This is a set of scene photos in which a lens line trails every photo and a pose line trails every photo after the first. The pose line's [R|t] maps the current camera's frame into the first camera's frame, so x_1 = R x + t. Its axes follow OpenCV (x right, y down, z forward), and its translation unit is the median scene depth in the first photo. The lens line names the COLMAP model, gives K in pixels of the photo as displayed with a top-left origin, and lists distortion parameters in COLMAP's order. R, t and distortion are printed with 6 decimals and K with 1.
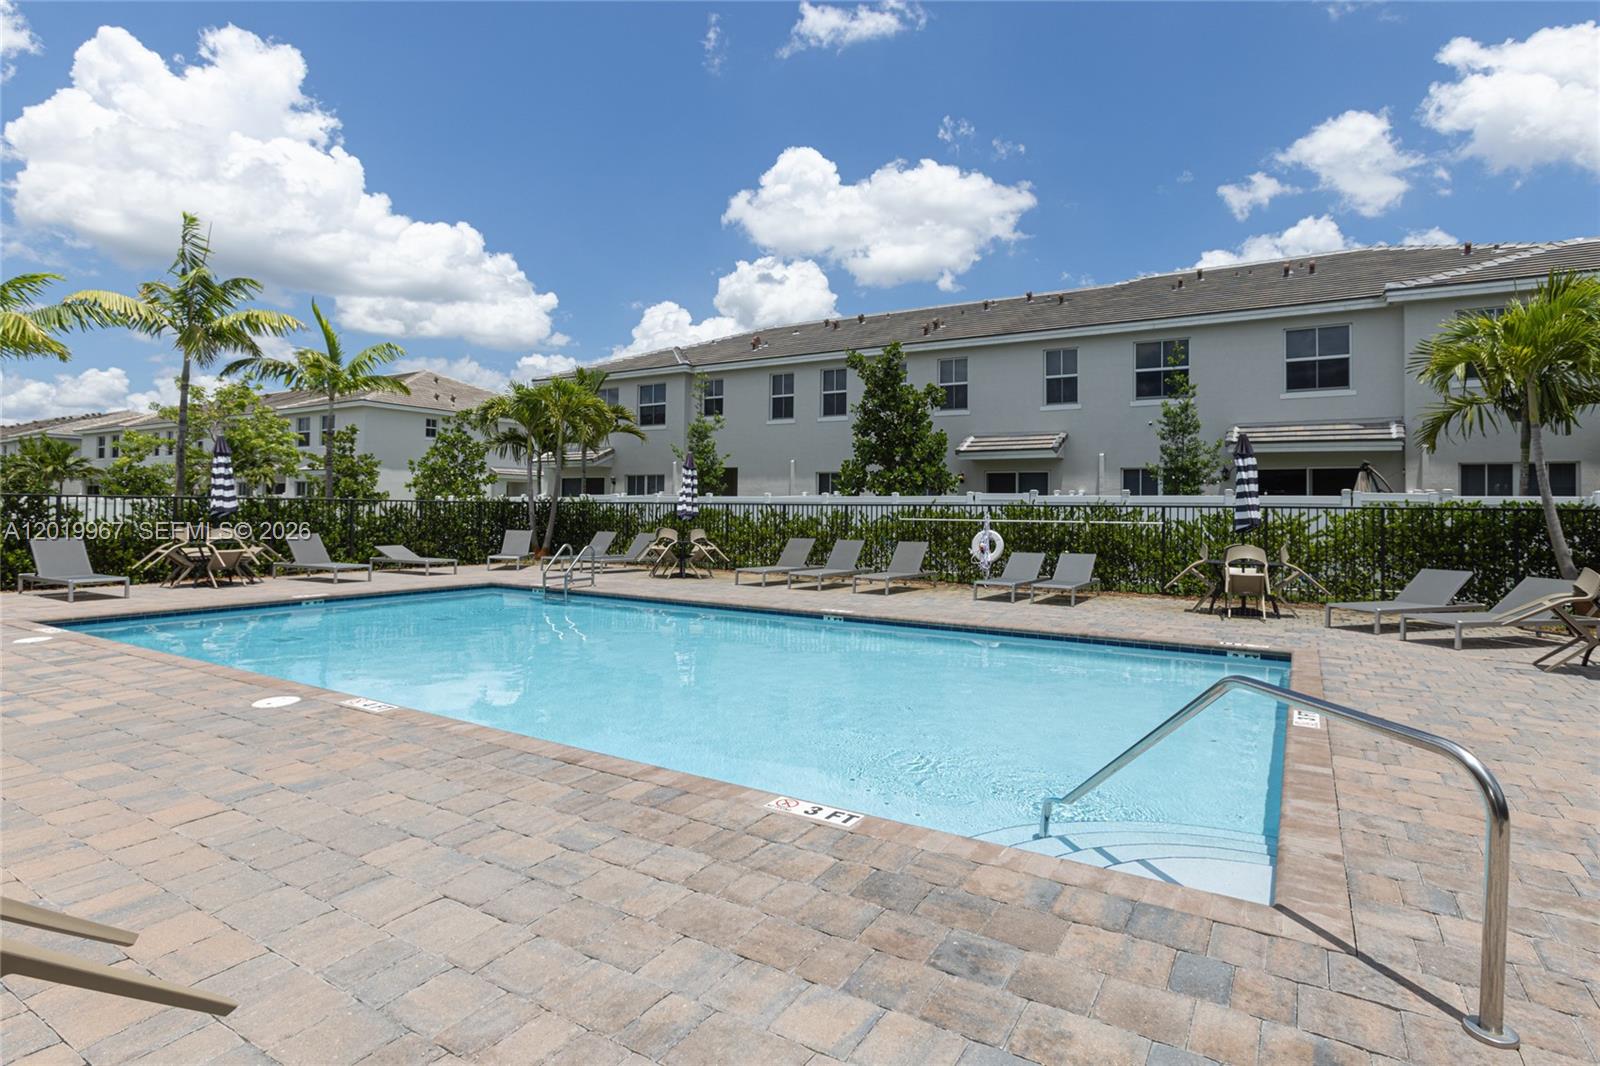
lens RADIAL K [[784.8, 0, 804.1], [0, 784.8, 601.2], [0, 0, 1]] dist [-0.007135, 0.001136]
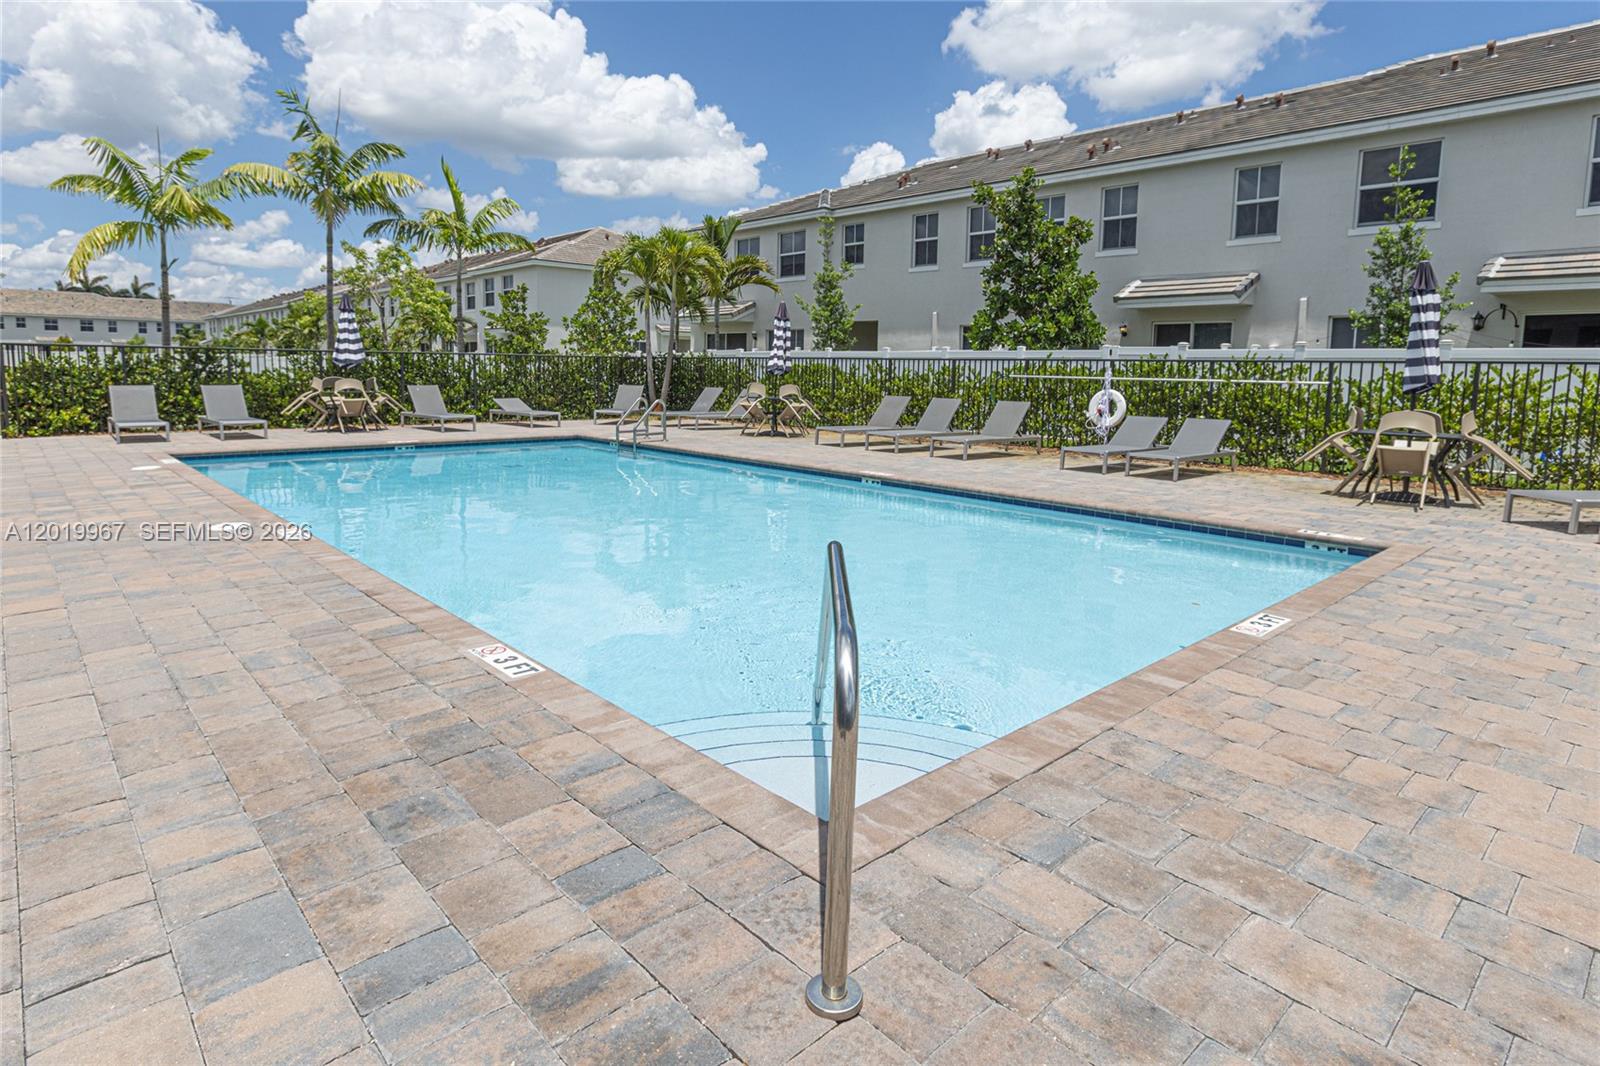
lens RADIAL K [[830.9, 0, 778.1], [0, 830.9, 536.2], [0, 0, 1]] dist [-0.032603, 0.026531]
pose [[0.960757, 0.059992, -0.270828, 0.126025], [-0.038214, 0.995649, 0.084984, 0.004243], [0.274748, -0.071299, 0.958869, 0.030048]]
